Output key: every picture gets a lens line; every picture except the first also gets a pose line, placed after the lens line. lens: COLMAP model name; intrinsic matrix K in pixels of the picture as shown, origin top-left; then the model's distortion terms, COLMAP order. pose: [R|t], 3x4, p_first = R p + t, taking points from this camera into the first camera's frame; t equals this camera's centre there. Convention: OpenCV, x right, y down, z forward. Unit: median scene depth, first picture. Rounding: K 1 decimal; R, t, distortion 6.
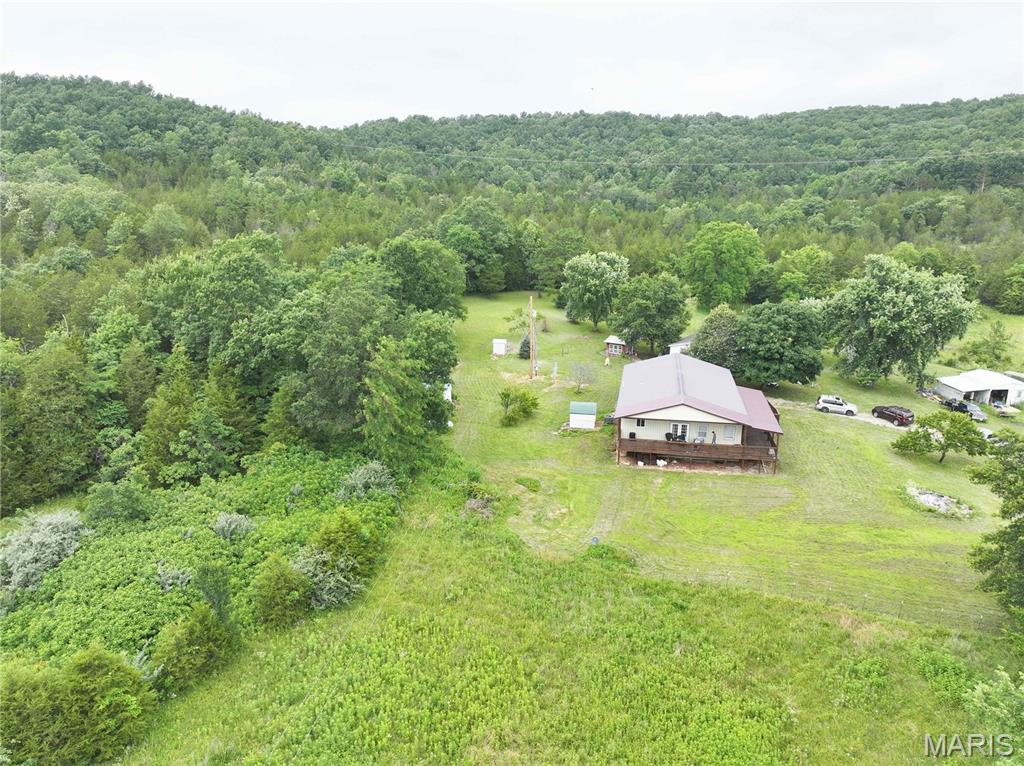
lens RADIAL K [[719.9, 0, 518.7], [0, 719.9, 380.6], [0, 0, 1]] dist [0.002476, 0.006997]
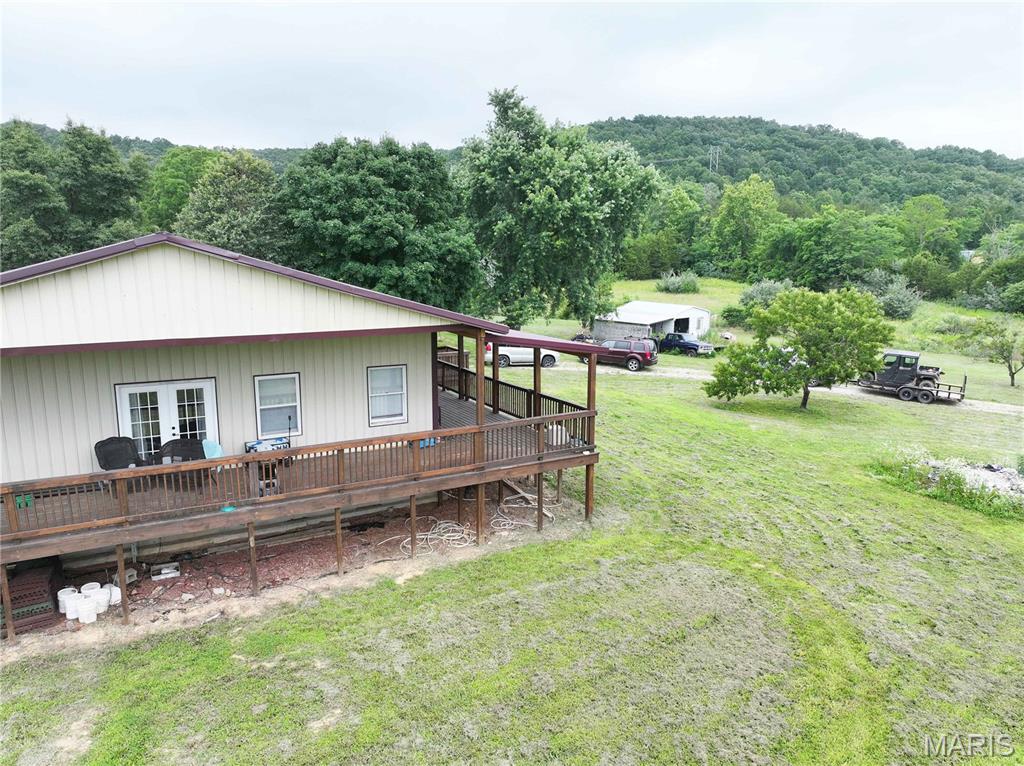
lens RADIAL K [[716.8, 0, 515.7], [0, 716.8, 384.8], [0, 0, 1]] dist [0.003085, -0.001499]
pose [[0.767976, -0.112056, 0.630600, 0.167981], [0.163550, 0.986245, -0.023926, 0.079757], [-0.619245, 0.121509, 0.775739, 0.763398]]
